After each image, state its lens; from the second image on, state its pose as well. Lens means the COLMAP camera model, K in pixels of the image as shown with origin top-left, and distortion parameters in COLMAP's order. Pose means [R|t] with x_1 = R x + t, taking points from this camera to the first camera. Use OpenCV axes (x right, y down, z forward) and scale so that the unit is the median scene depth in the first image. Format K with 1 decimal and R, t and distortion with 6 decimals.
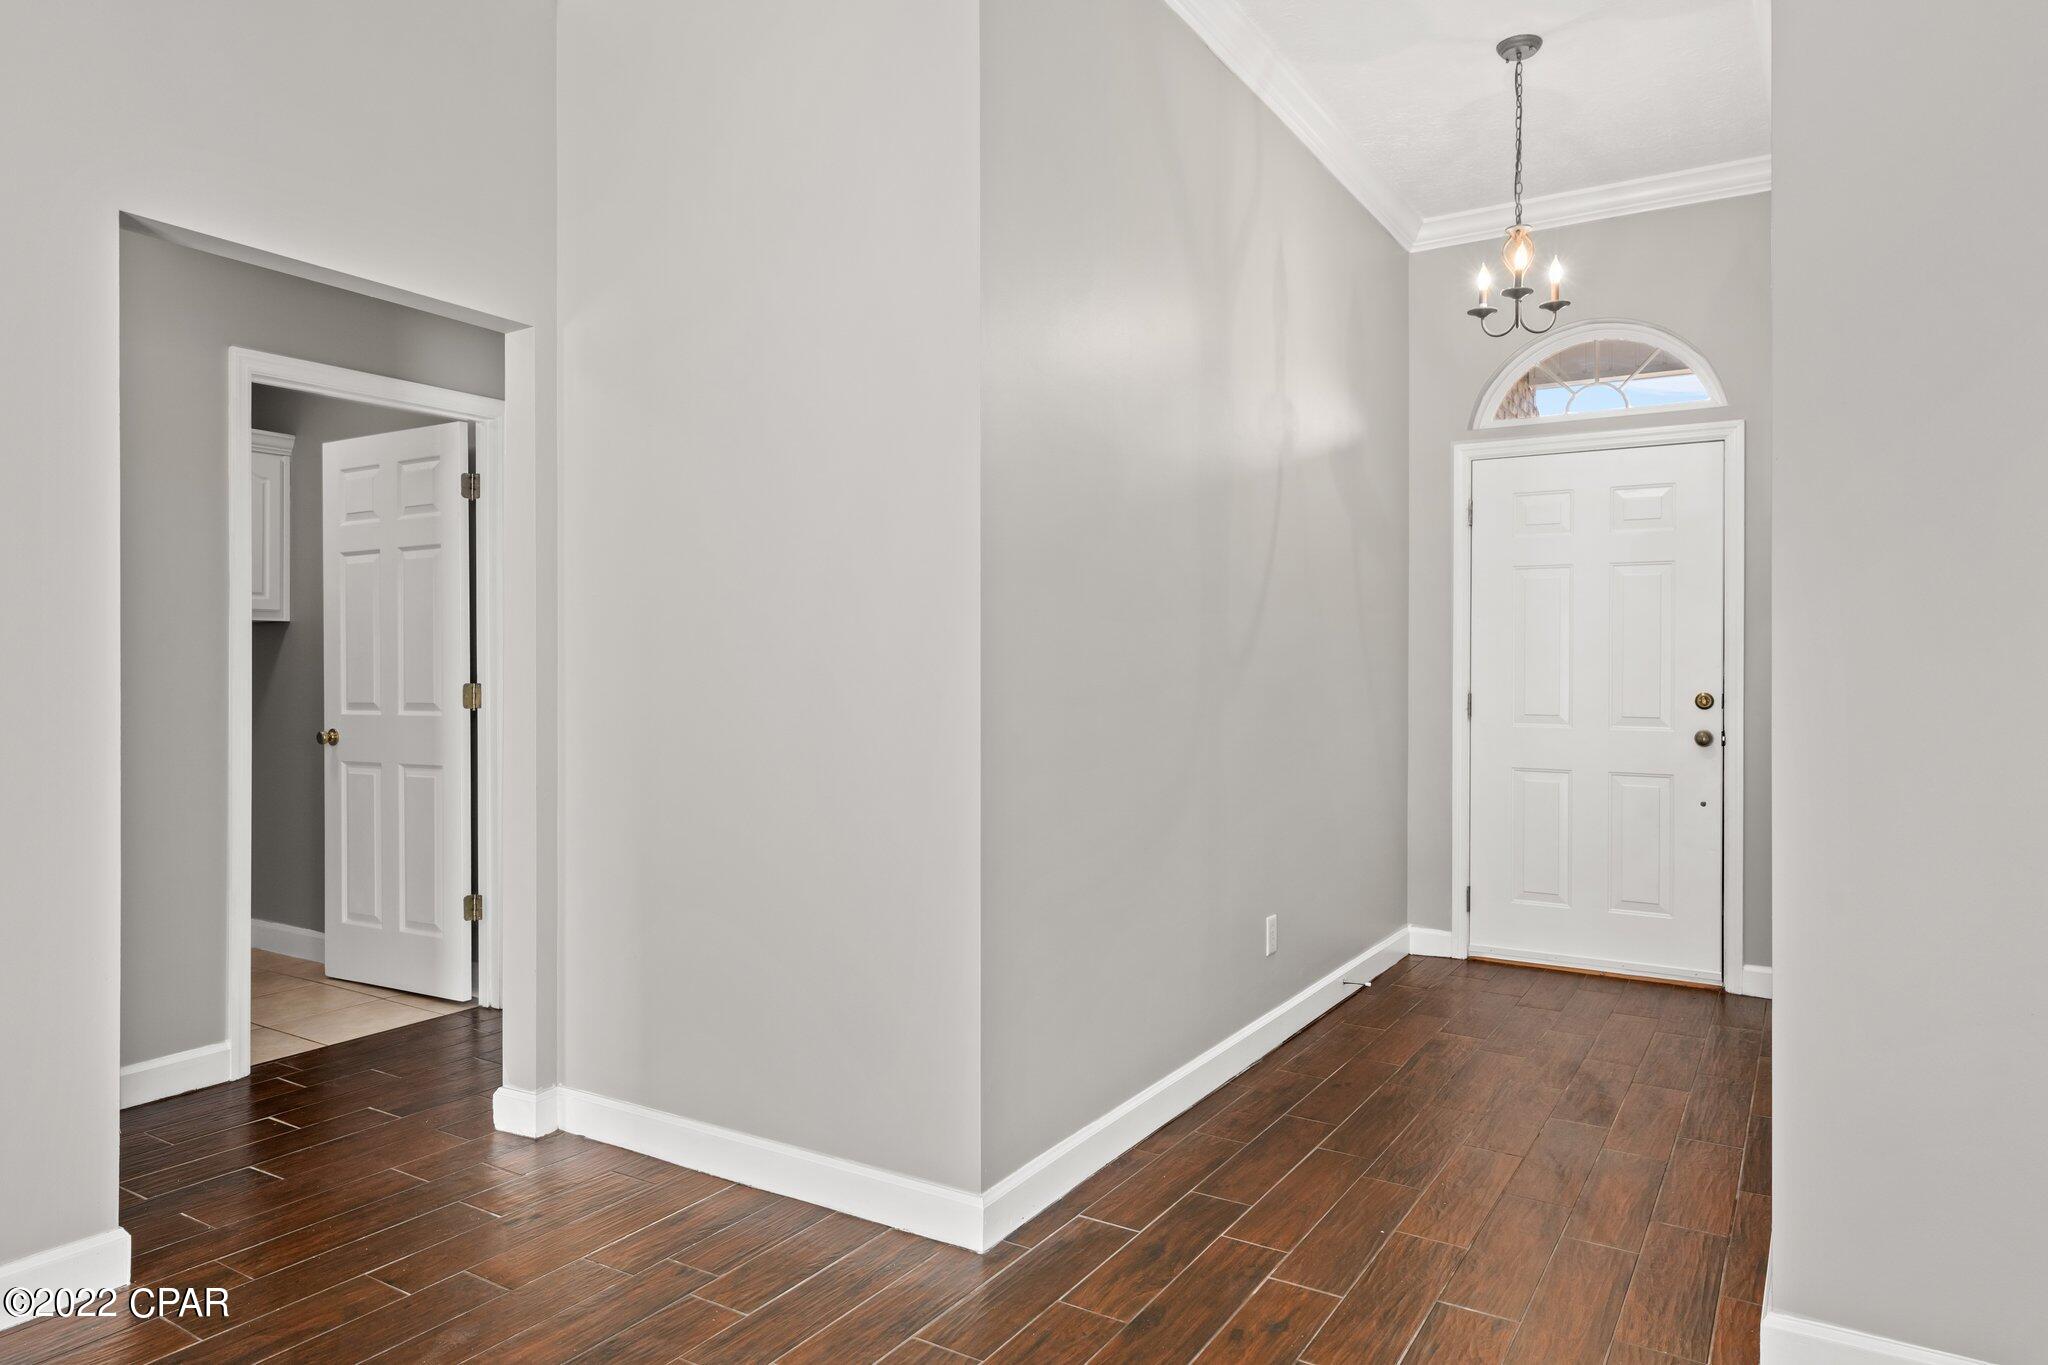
lens RADIAL K [[1262.0, 0, 1024.0], [0, 1262.0, 682.5], [0, 0, 1]] dist [0.001398, 0.000306]
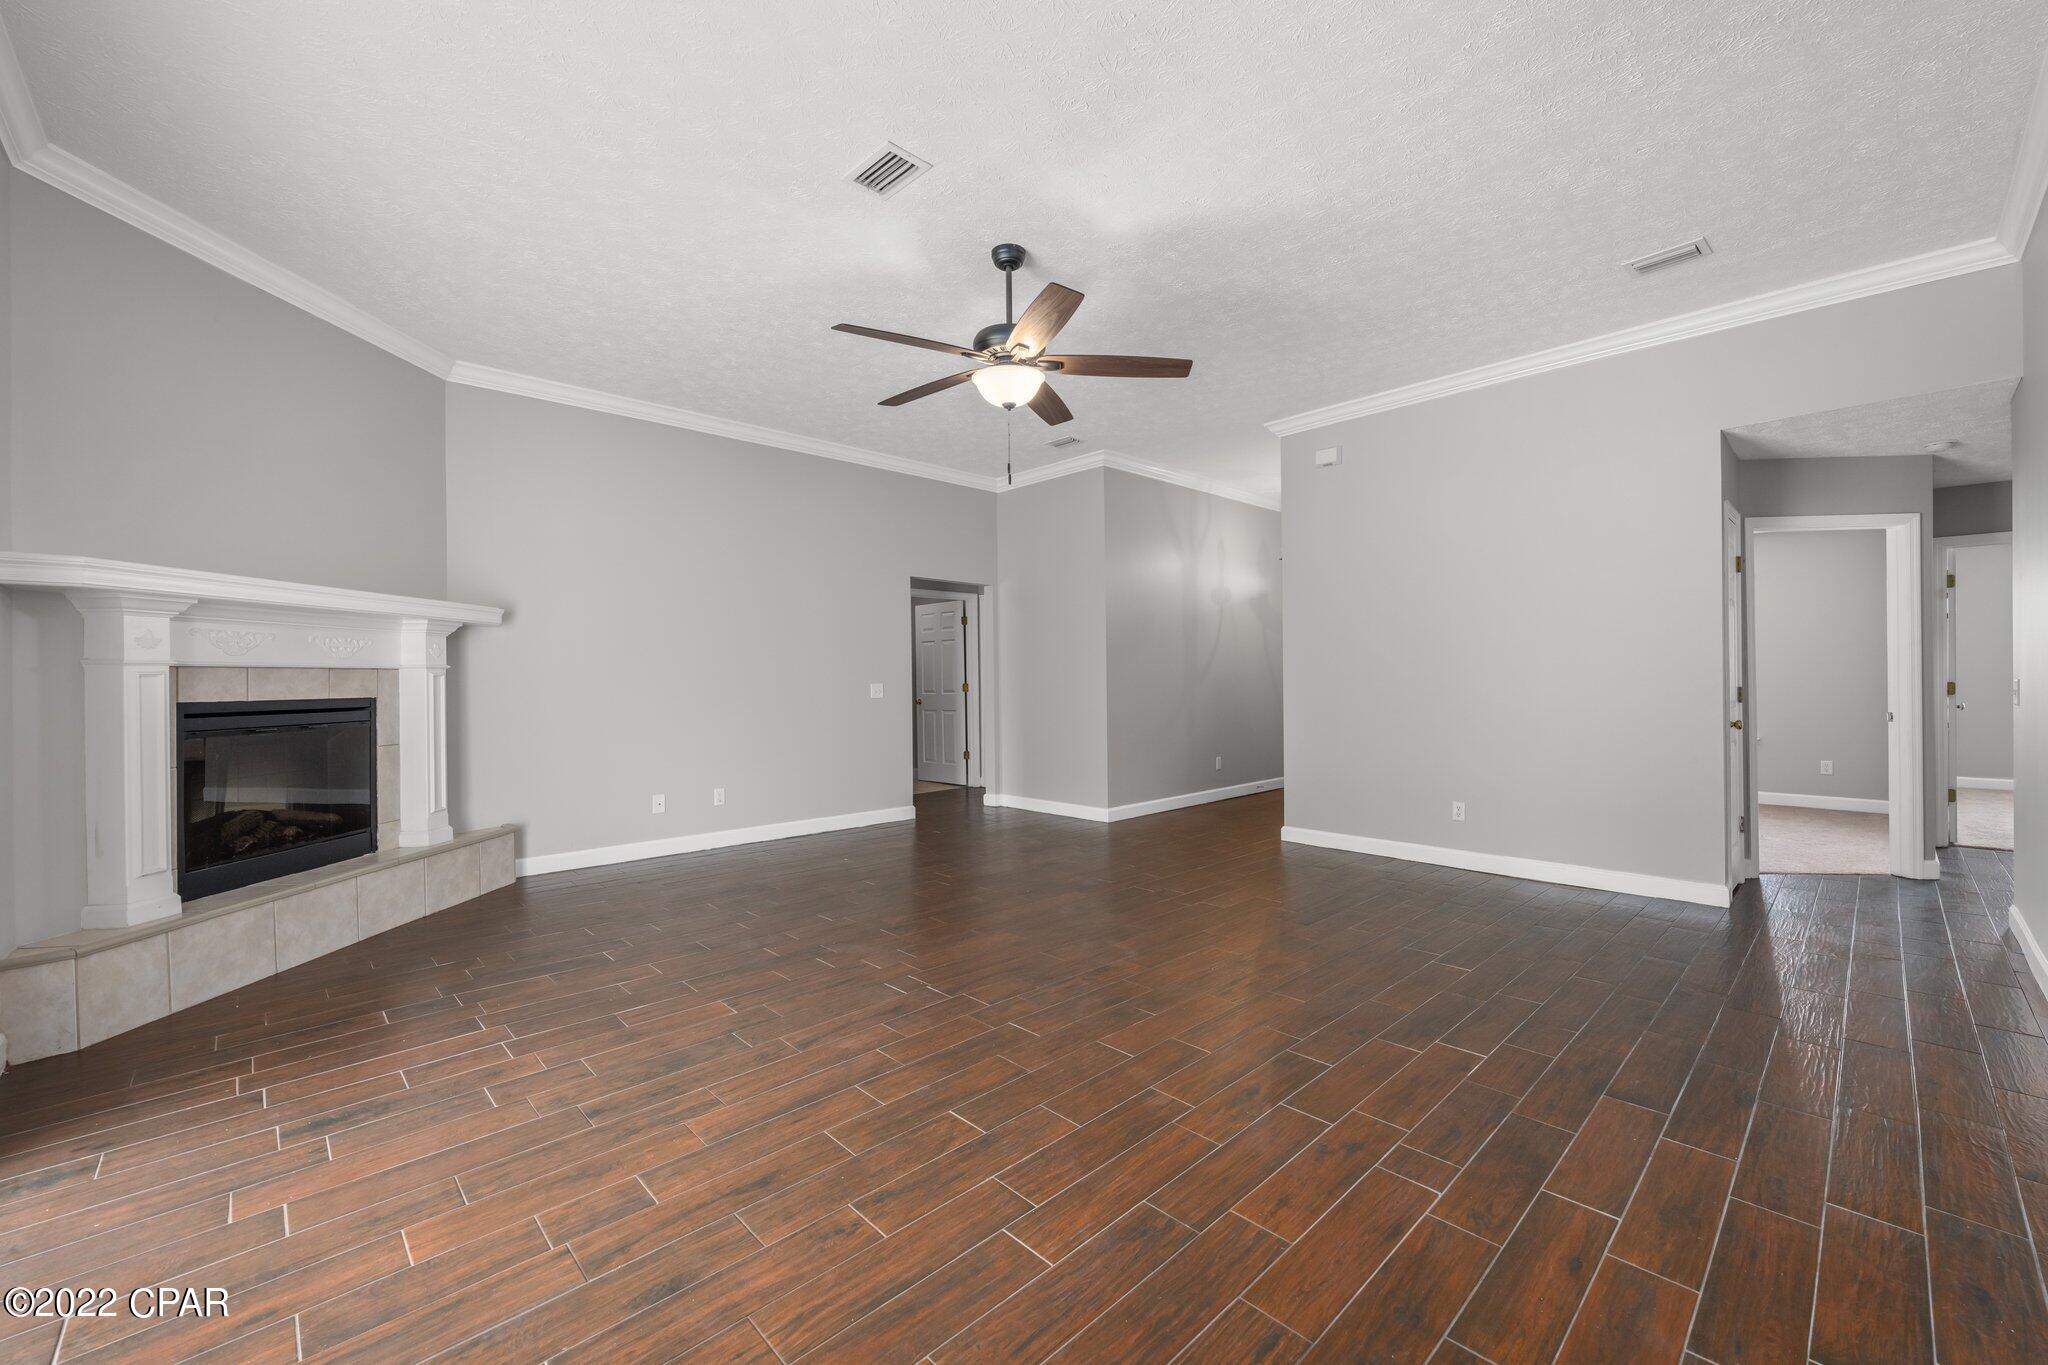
lens RADIAL K [[794.7, 0, 1035.7], [0, 794.7, 679.3], [0, 0, 1]] dist [-0.002172, -0.000226]
pose [[0.970632, -0.010876, -0.240323, 0.267427], [0.009492, 0.999931, -0.006916, 0.006958], [0.240381, 0.004432, 0.970668, -1.128268]]
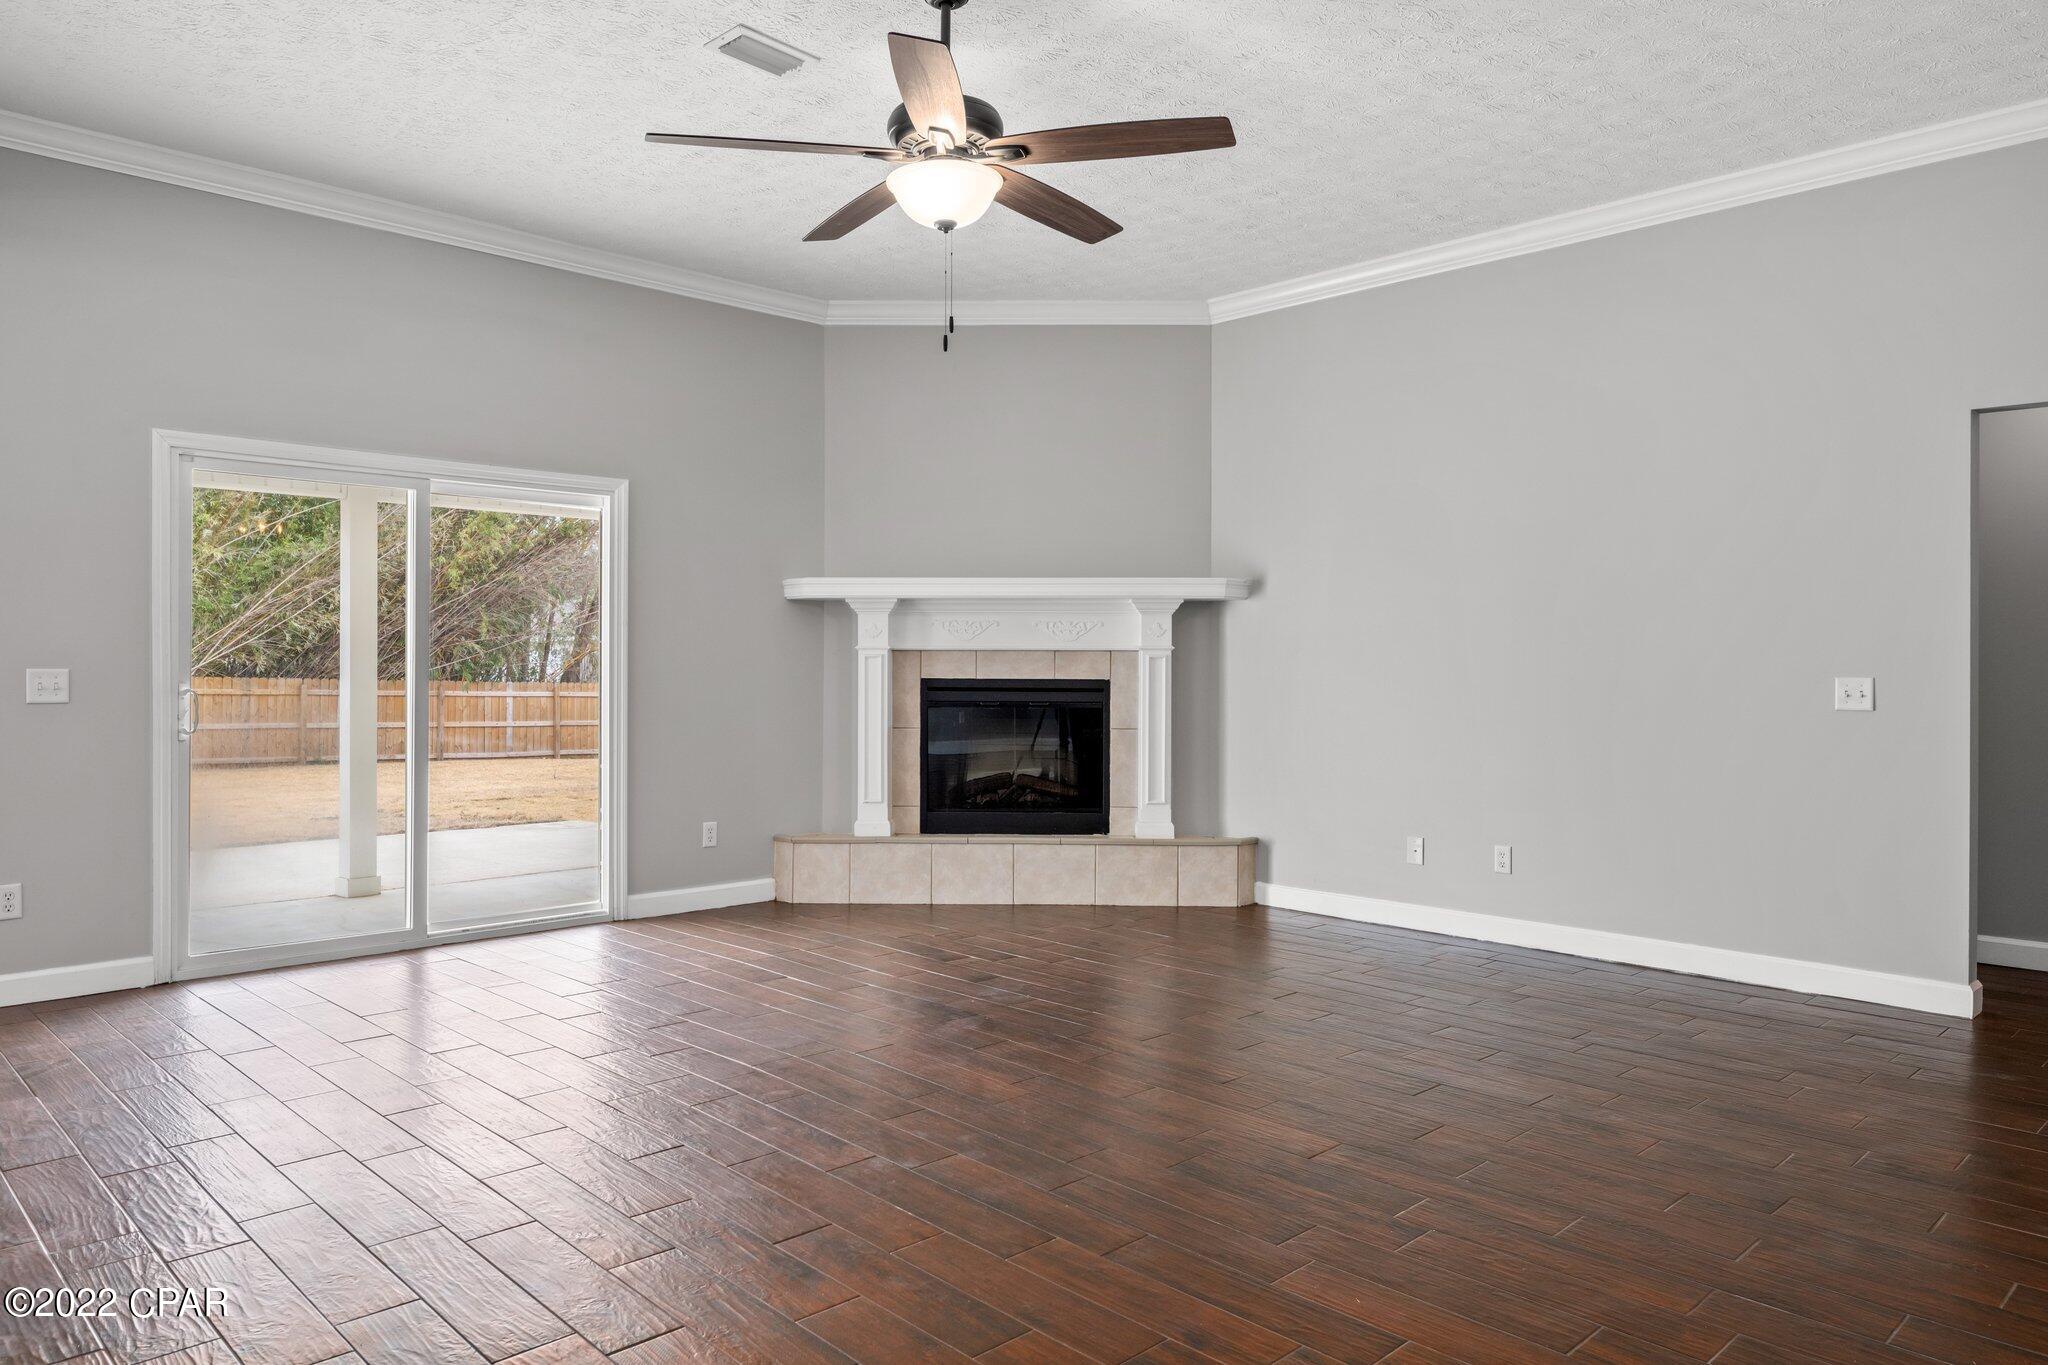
lens RADIAL K [[1371.1, 0, 1067.2], [0, 1371.1, 678.0], [0, 0, 1]] dist [0.006668, 0.001078]
pose [[-0.212958, 0.003650, -0.977055, 1.006124], [-0.011802, 0.999910, 0.006308, 0.002191], [0.976990, 0.012874, -0.212895, 0.112415]]
